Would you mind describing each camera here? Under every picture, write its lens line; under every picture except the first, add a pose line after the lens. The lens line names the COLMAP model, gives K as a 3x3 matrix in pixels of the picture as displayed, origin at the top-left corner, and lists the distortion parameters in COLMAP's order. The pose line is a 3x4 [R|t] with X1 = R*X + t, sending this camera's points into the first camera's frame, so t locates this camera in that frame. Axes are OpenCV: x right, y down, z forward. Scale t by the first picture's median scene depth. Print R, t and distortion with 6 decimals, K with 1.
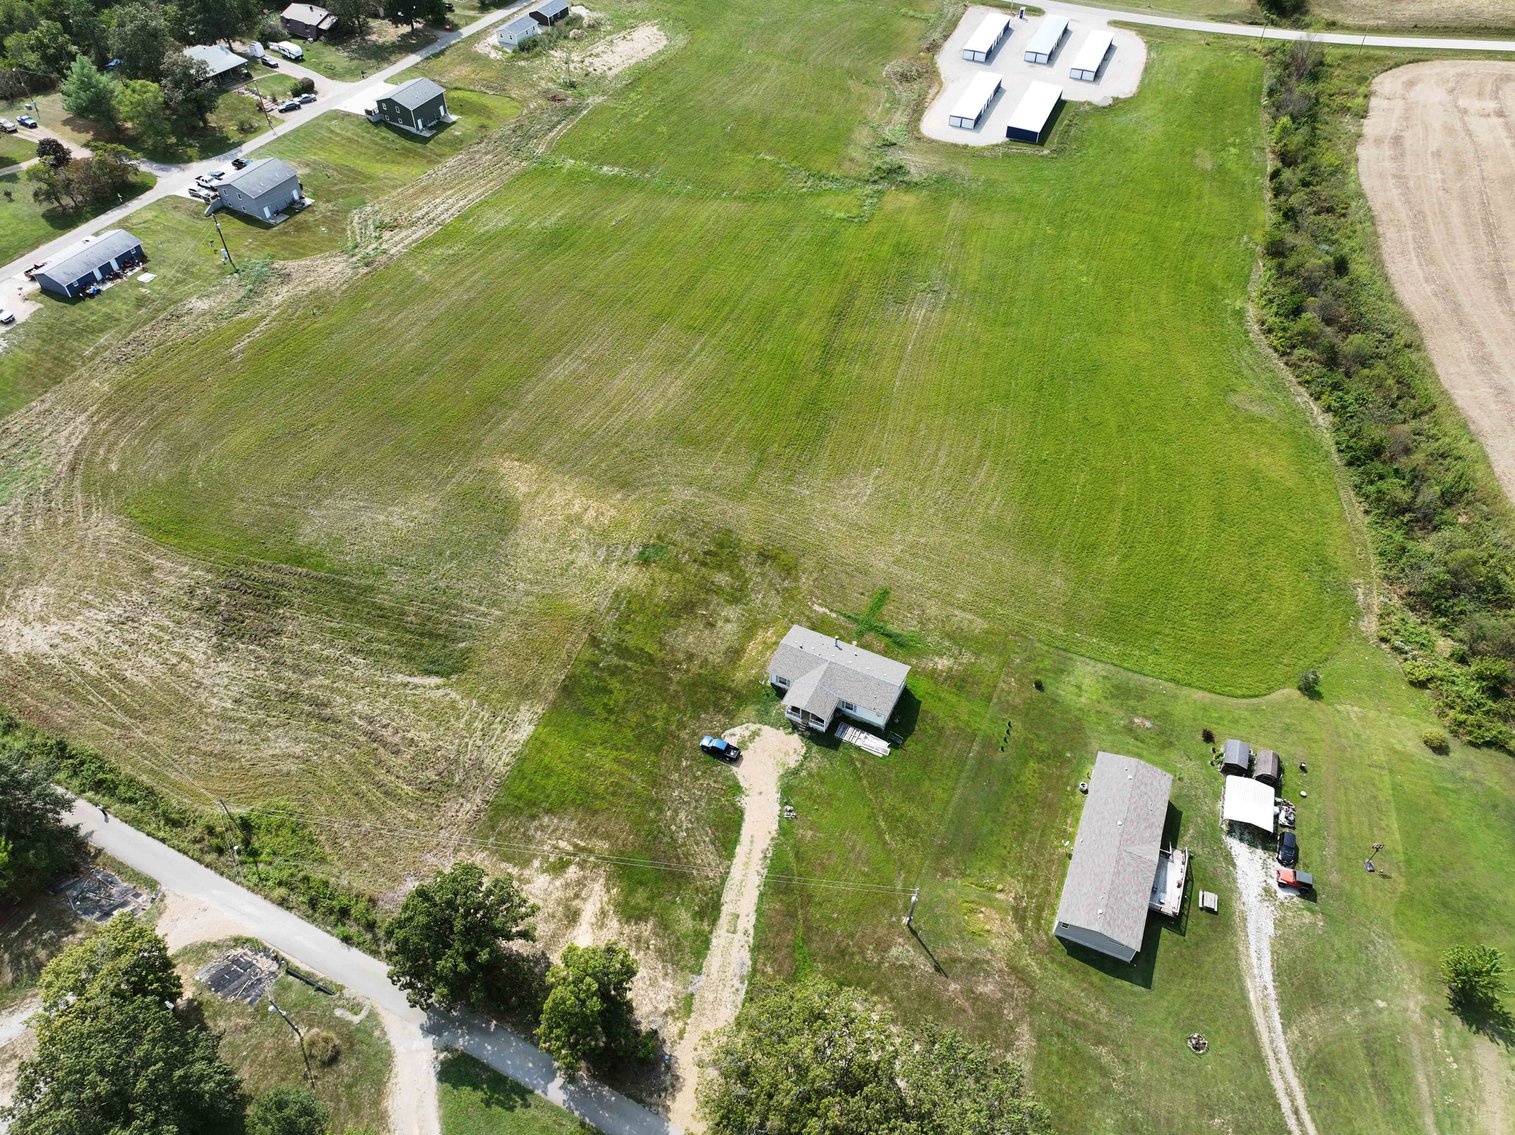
lens RADIAL K [[1062.1, 0, 765.0], [0, 1062.1, 564.9], [0, 0, 1]] dist [-0.006714, 0.021145]
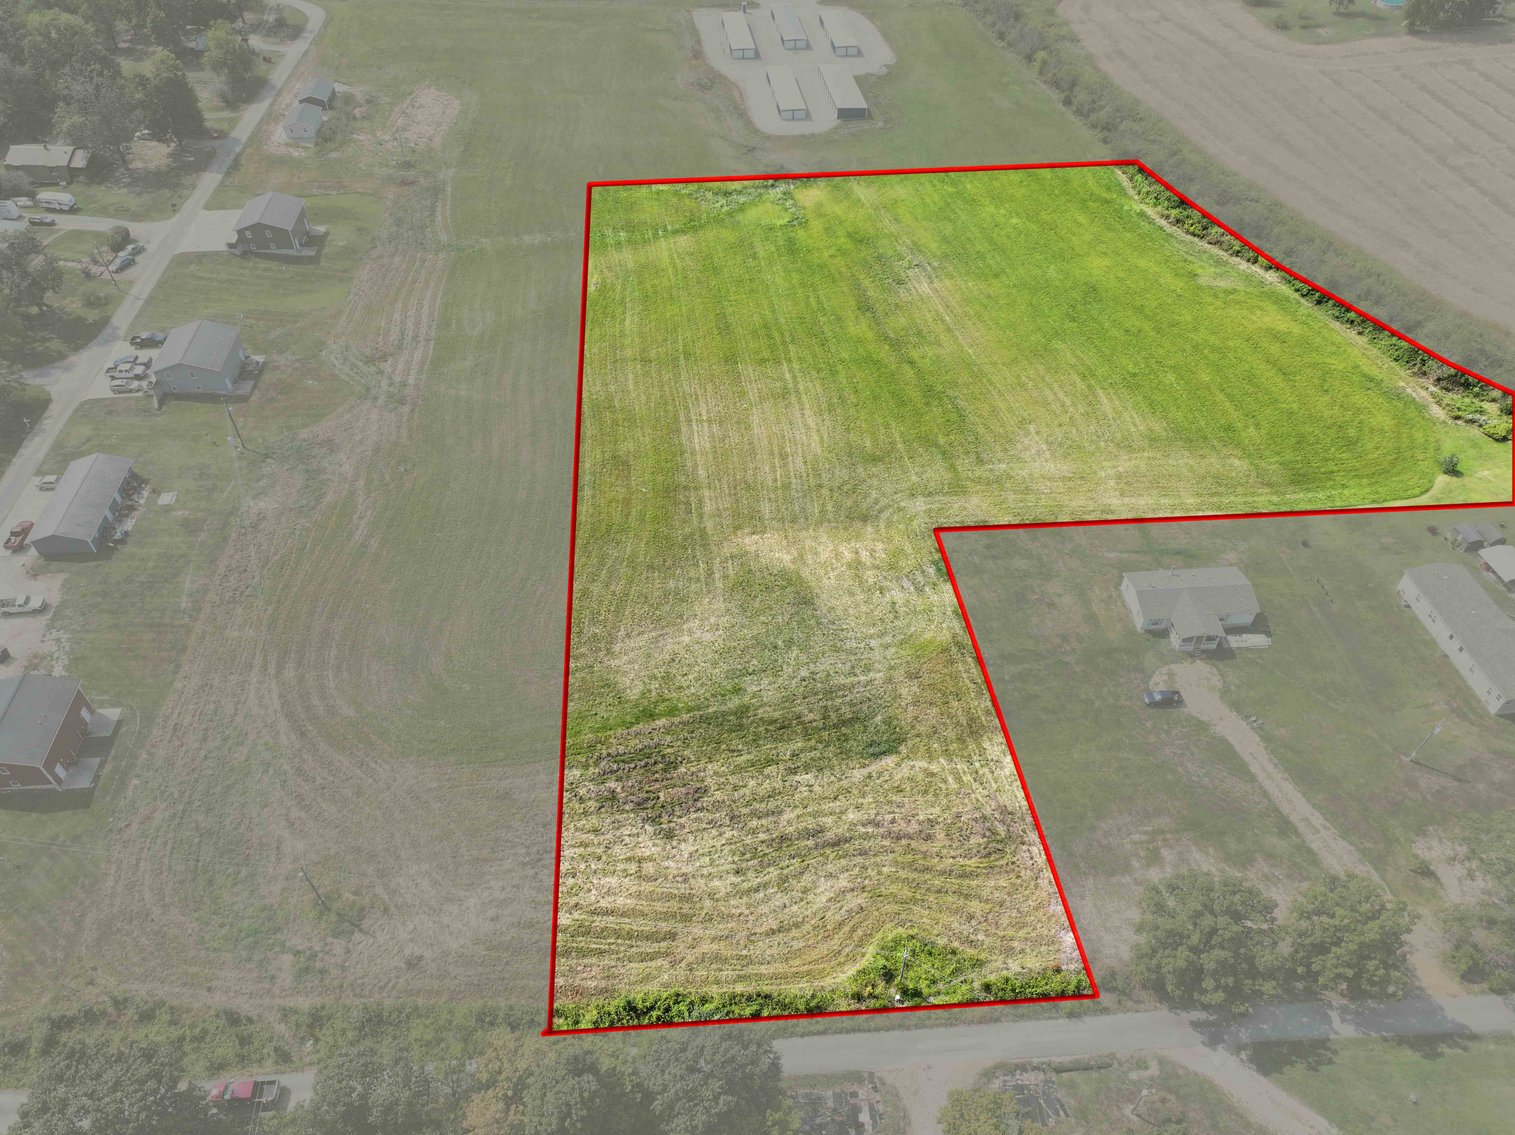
lens RADIAL K [[1062.1, 0, 765.0], [0, 1062.1, 564.9], [0, 0, 1]] dist [-0.006714, 0.021145]
pose [[0.861967, -0.359264, 0.357690, -0.613059], [0.361922, 0.930140, 0.062068, -0.136829], [-0.355001, 0.075956, 0.931775, 0.127491]]
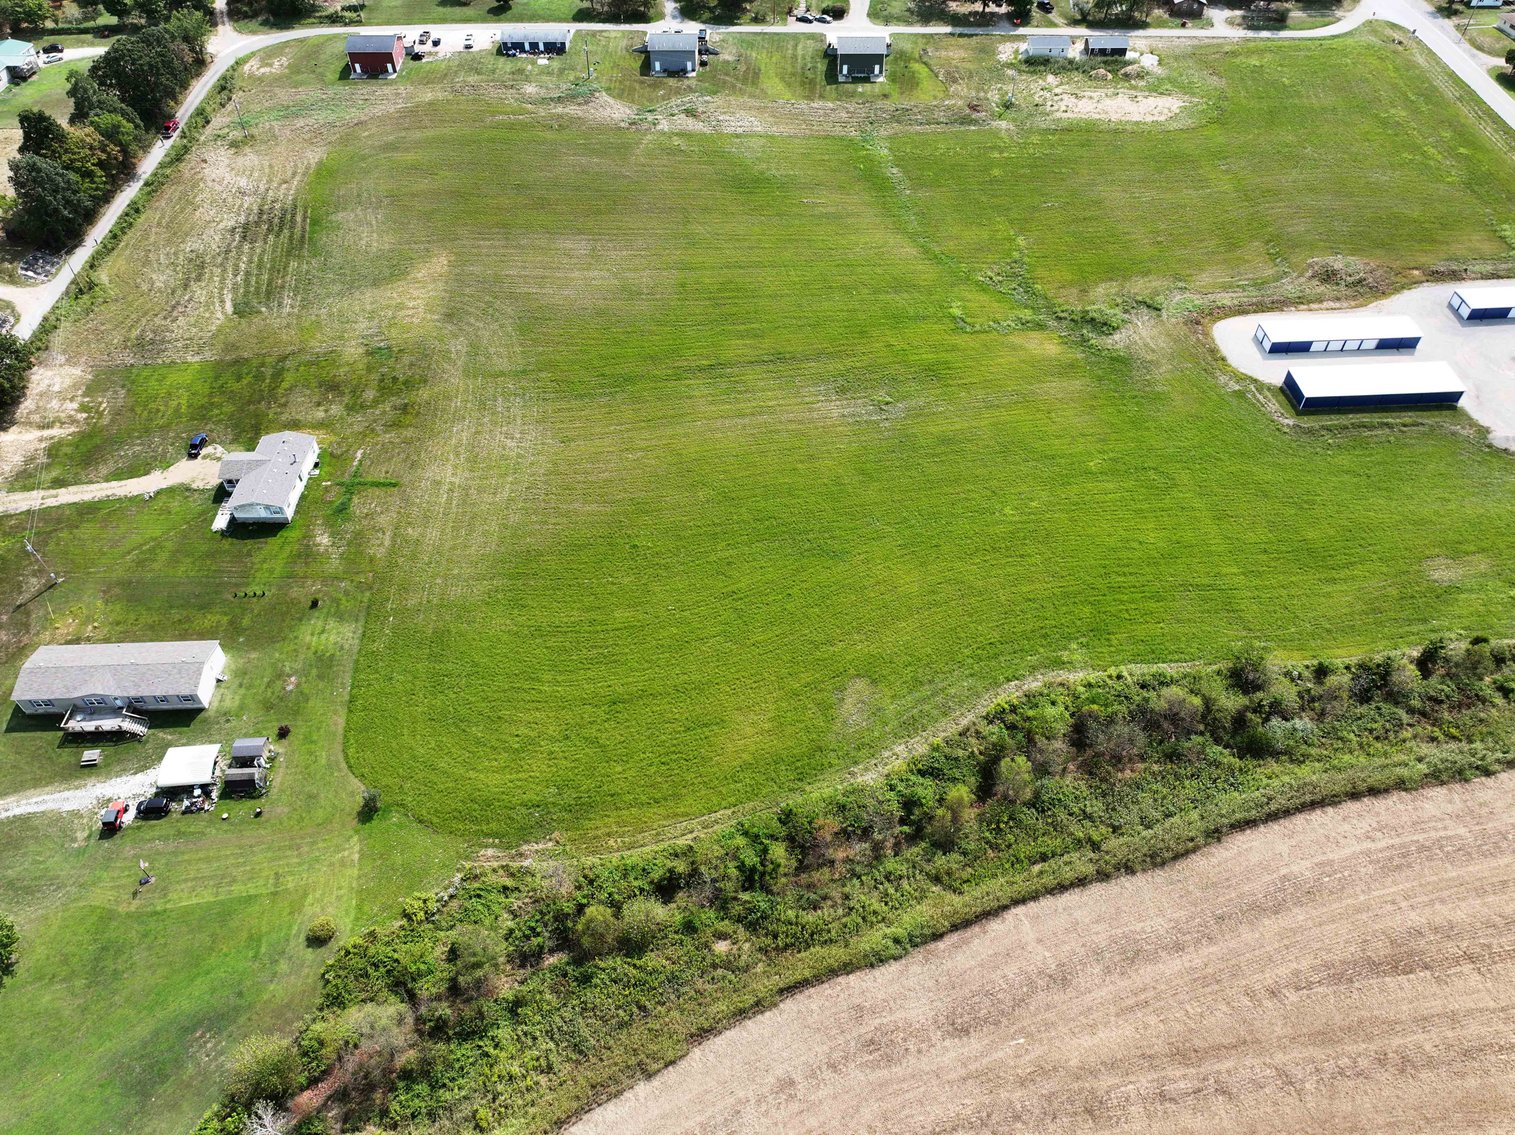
lens RADIAL K [[1062.1, 0, 765.0], [0, 1062.1, 564.9], [0, 0, 1]] dist [-0.006714, 0.021145]
pose [[0.429866, 0.649017, -0.627688, 1.021647], [-0.649466, 0.705207, 0.284390, -0.478469], [0.627224, 0.285412, 0.724659, 0.454288]]
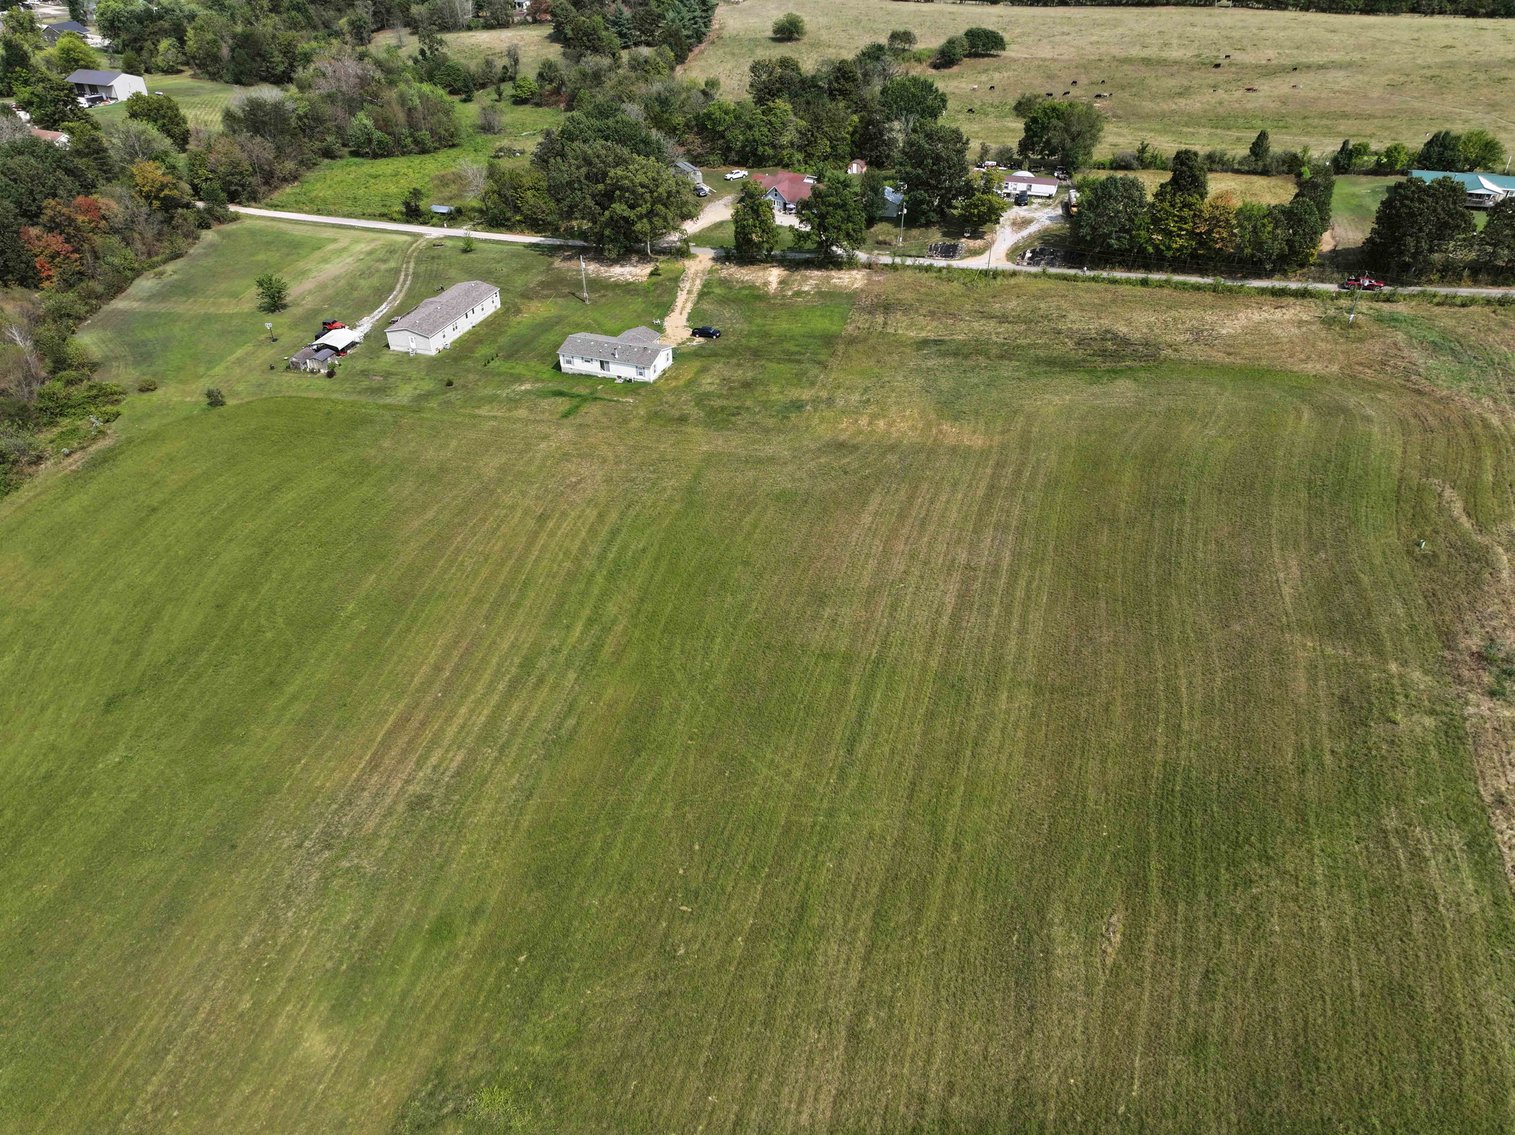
lens RADIAL K [[1060.3, 0, 766.2], [0, 1060.3, 565.7], [0, 0, 1]] dist [0.005848, 0.008015]
pose [[-0.995351, 0.058189, -0.076743, 0.003527], [-0.066998, 0.154081, 0.985784, -0.988799], [0.069186, 0.986343, -0.149466, 1.300168]]
